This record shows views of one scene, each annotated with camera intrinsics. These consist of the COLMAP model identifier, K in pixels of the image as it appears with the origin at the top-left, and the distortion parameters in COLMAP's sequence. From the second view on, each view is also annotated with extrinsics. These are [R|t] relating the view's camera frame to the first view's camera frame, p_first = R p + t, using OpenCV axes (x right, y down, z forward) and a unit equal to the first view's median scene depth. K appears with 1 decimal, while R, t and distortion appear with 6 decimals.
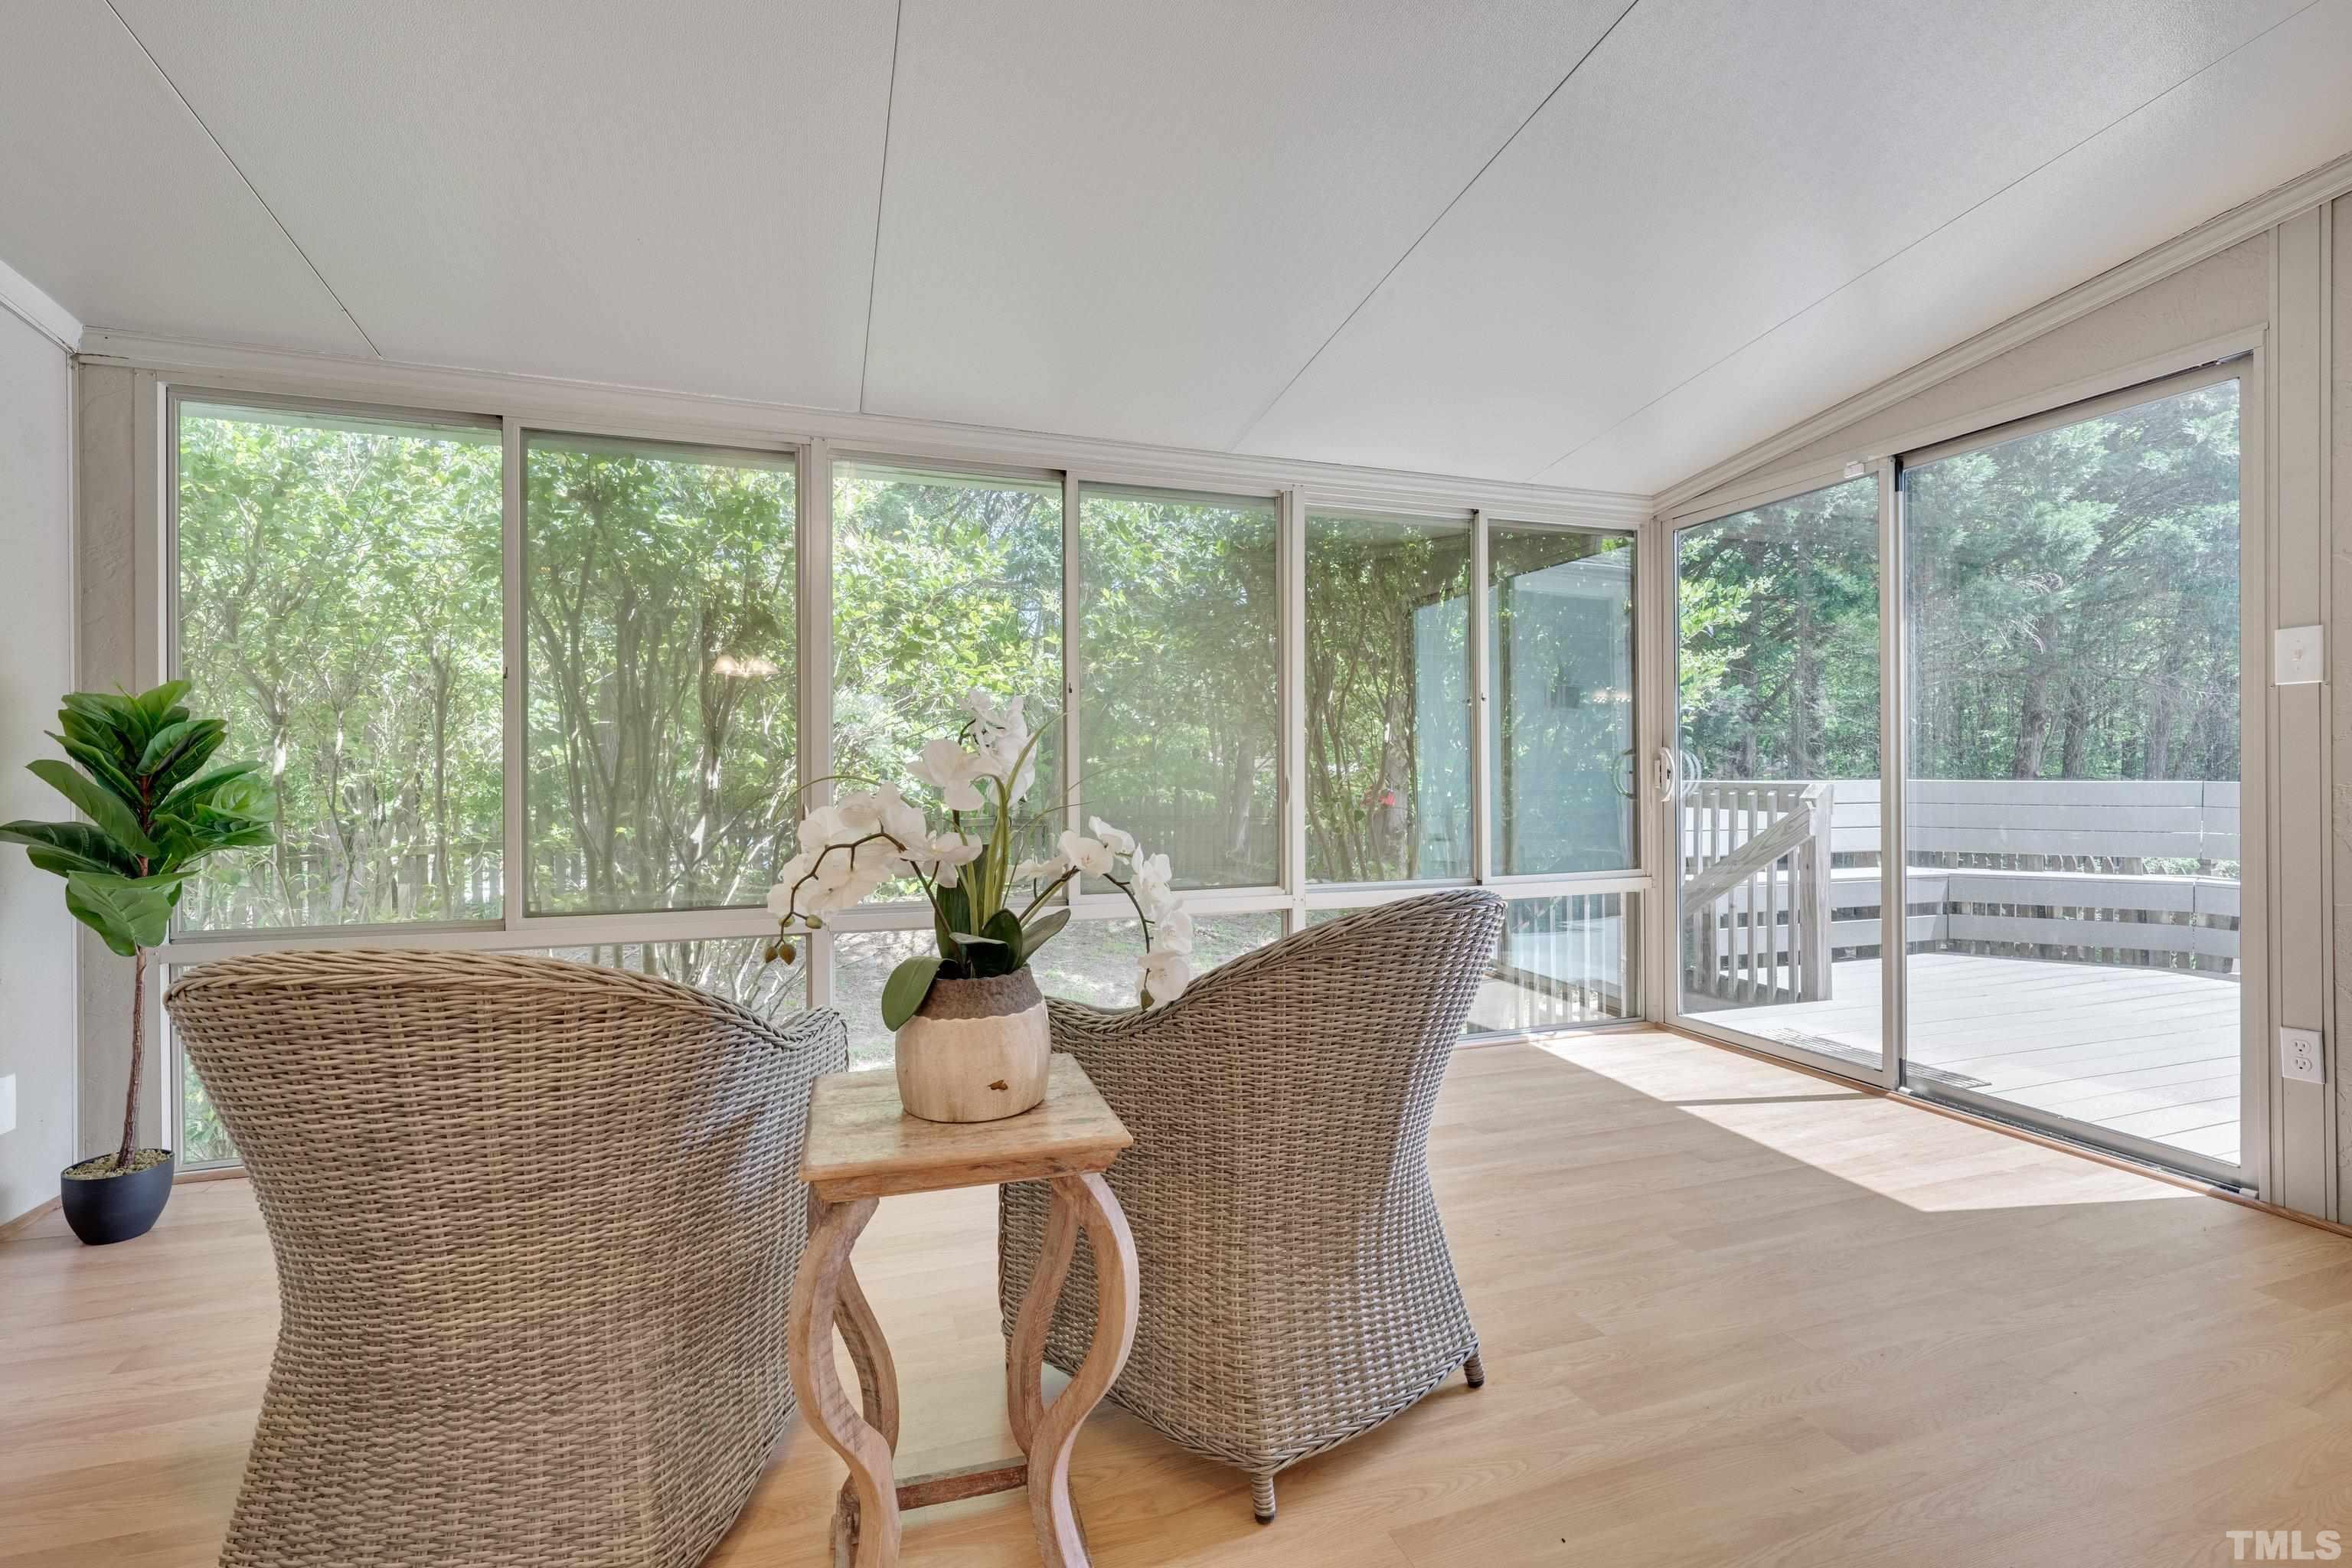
lens RADIAL K [[1033.5, 0, 1188.9], [0, 1033.5, 748.6], [0, 0, 1]] dist [0.000223, -0.000251]
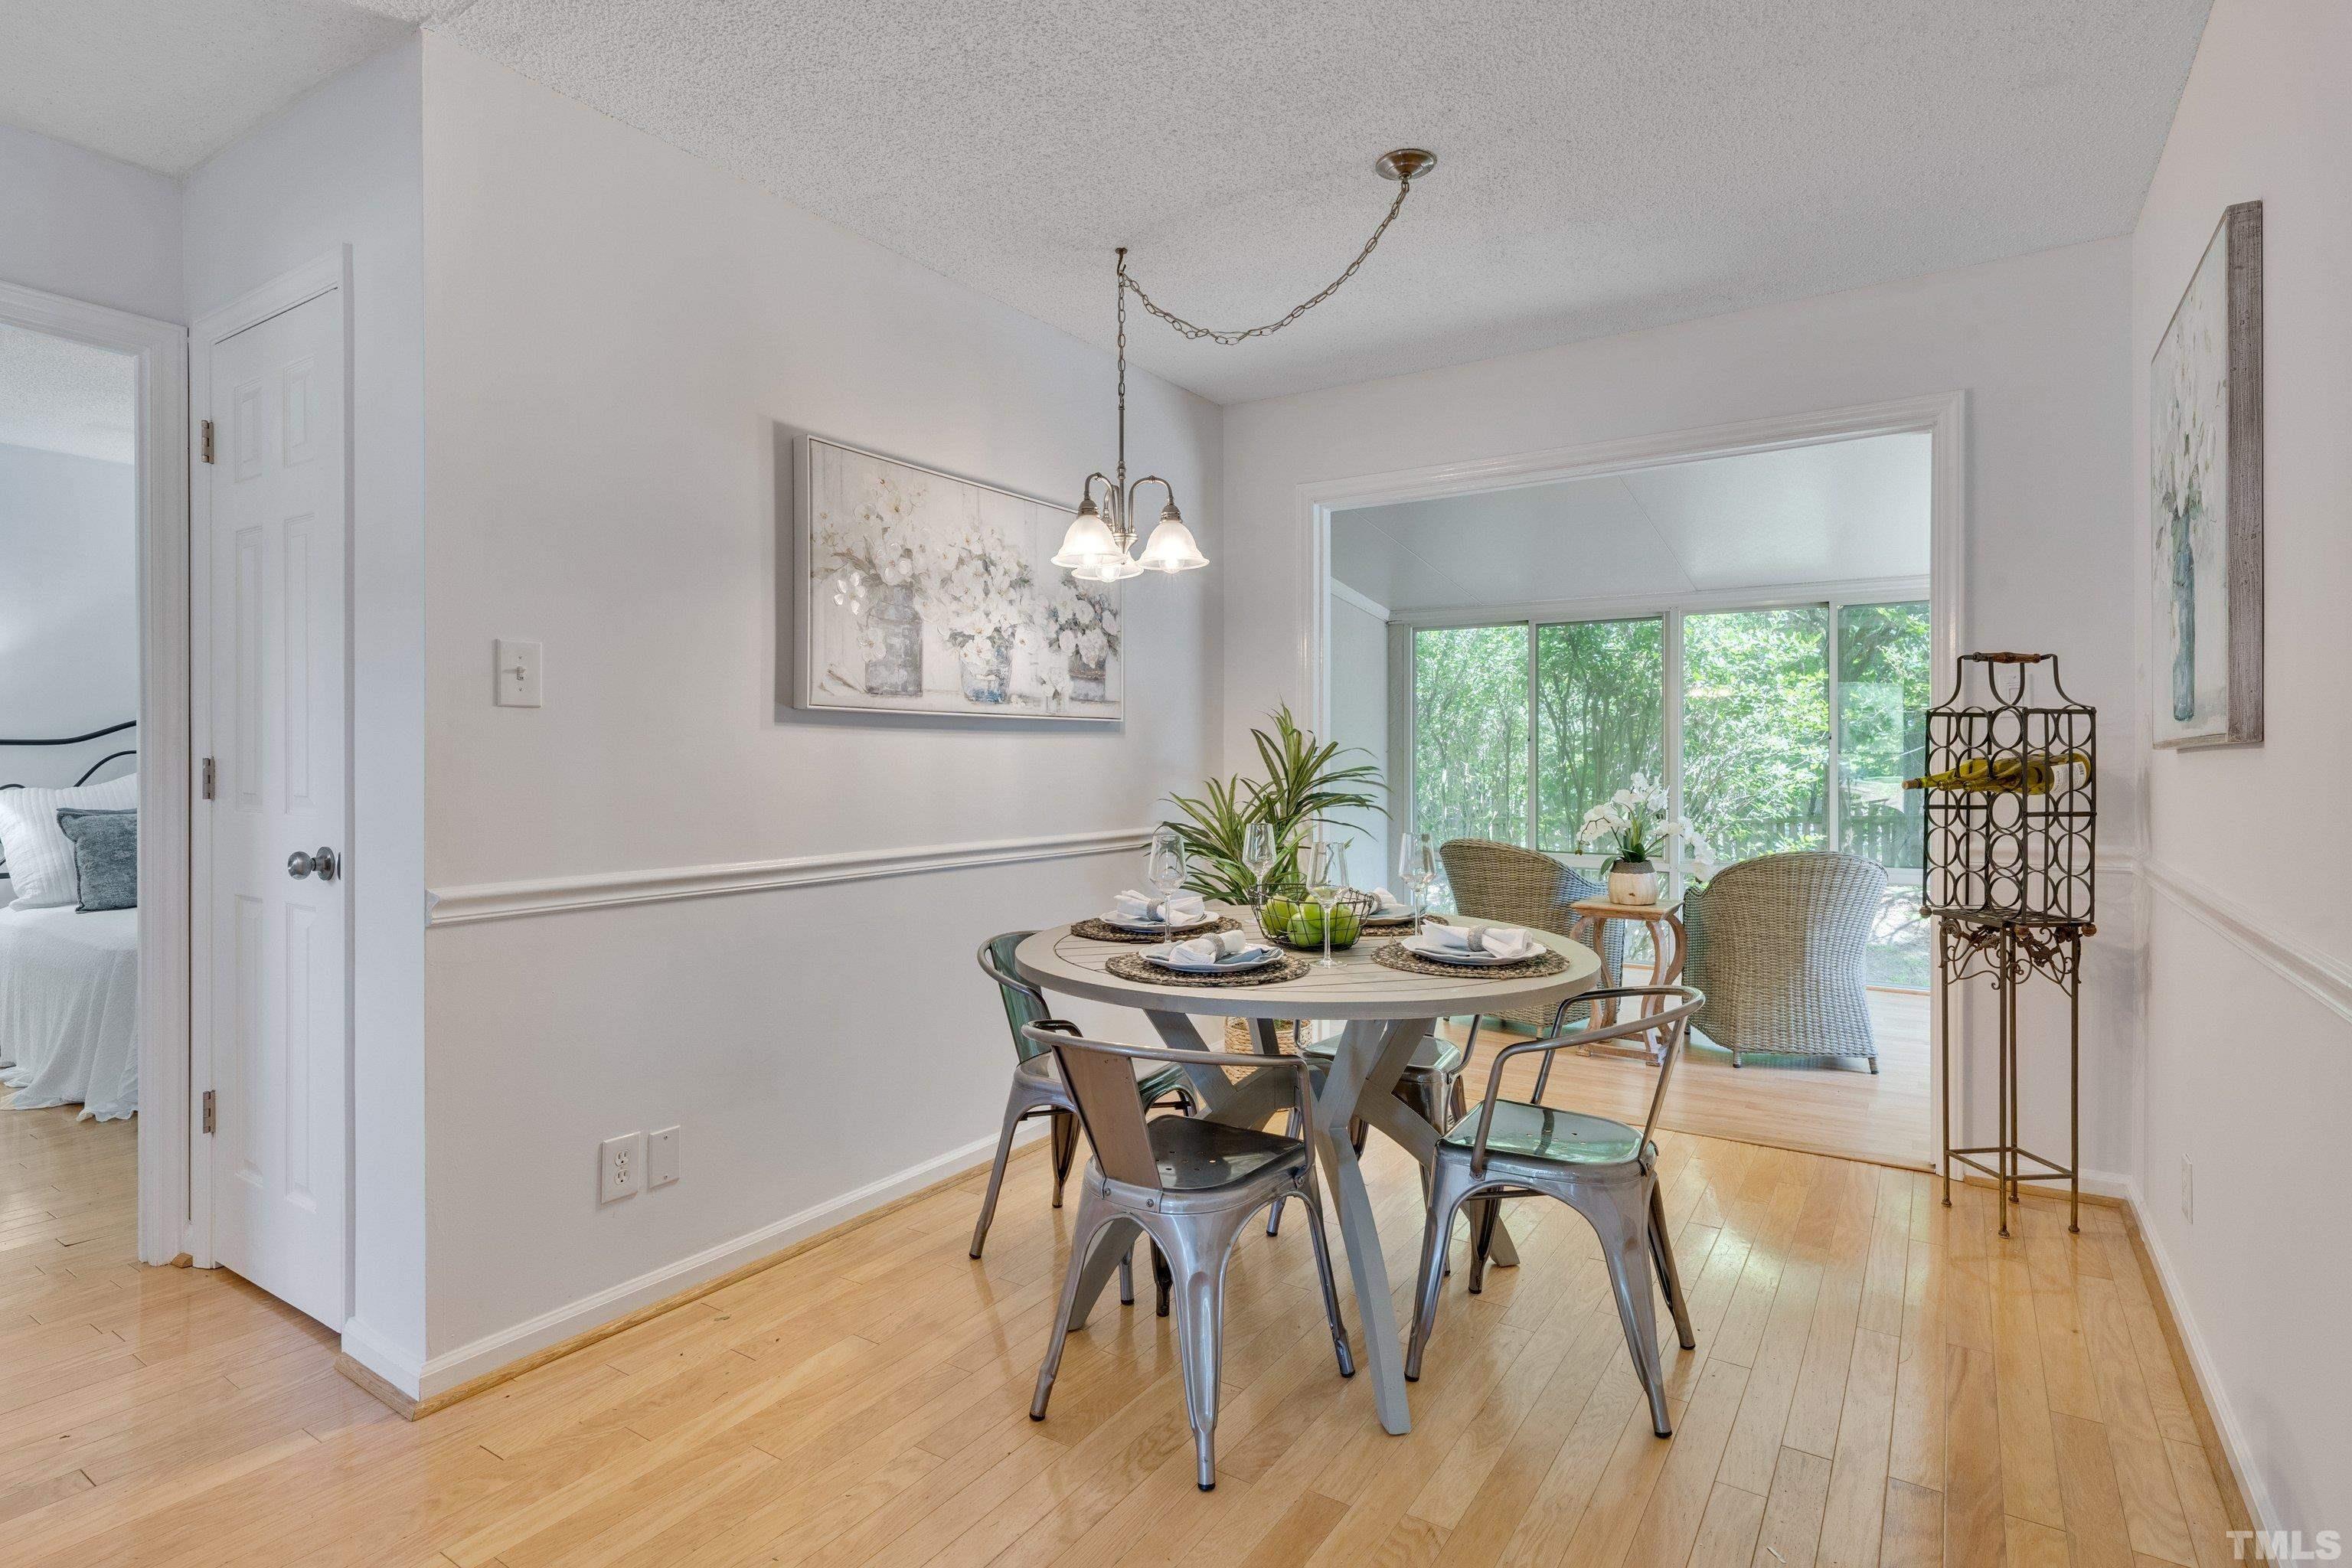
lens RADIAL K [[1033.5, 0, 1188.9], [0, 1033.5, 748.6], [0, 0, 1]] dist [0.000223, -0.000251]
pose [[0.588301, 0.002170, -0.808639, 0.759126], [0.008649, 0.999922, 0.008976, -0.084516], [0.808596, -0.012275, 0.588237, -0.964131]]
